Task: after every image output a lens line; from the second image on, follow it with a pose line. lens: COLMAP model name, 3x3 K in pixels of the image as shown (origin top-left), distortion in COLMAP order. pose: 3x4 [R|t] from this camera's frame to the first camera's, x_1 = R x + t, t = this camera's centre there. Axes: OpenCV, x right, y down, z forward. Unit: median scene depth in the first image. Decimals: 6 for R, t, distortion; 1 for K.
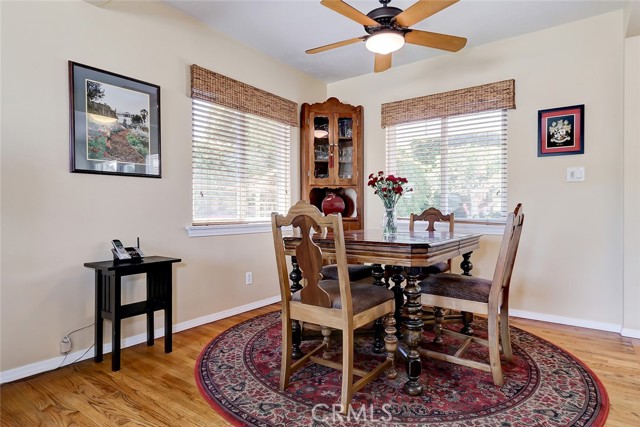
lens RADIAL K [[350.8, 0, 324.3], [0, 350.8, 212.0], [0, 0, 1]] dist [0.001721, 0.000532]
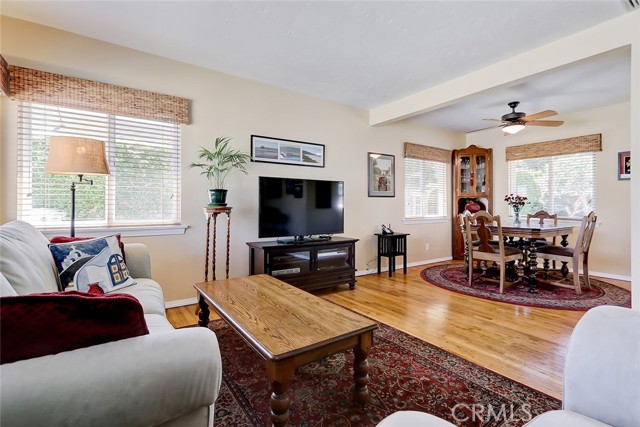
lens RADIAL K [[295.6, 0, 326.3], [0, 295.6, 204.6], [0, 0, 1]] dist [0.008063, 0.000285]
pose [[0.945866, -0.001579, -0.324553, -0.245859], [-0.001373, 0.999960, -0.008867, -0.030458], [0.324554, 0.008832, 0.945826, -0.802977]]
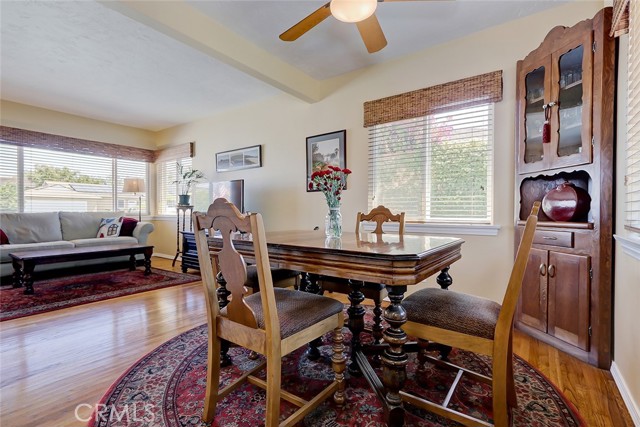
lens RADIAL K [[295.6, 0, 321.6], [0, 295.6, 220.4], [0, 0, 1]] dist [0.008063, 0.000285]
pose [[0.018437, 0.025131, -0.999514, 0.754378], [-0.007424, 0.999660, 0.024998, 0.005362], [0.999802, 0.006959, 0.018618, 0.795311]]
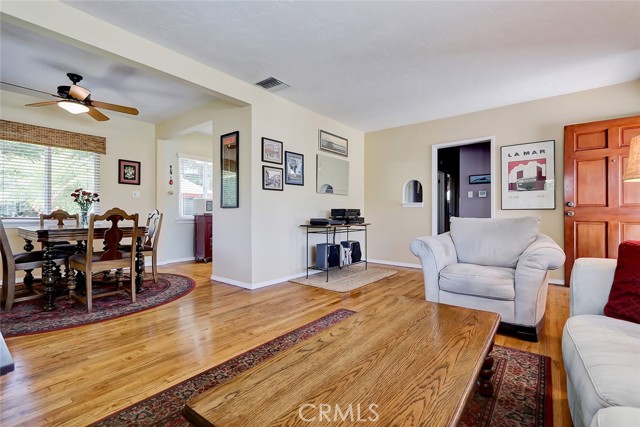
lens RADIAL K [[295.6, 0, 319.1], [0, 295.6, 213.2], [0, 0, 1]] dist [0.008063, 0.000285]
pose [[0.039934, -0.000451, 0.999202, -0.982050], [-0.001824, 0.999998, 0.000525, -0.001873], [-0.999201, -0.001843, 0.039933, -0.142527]]
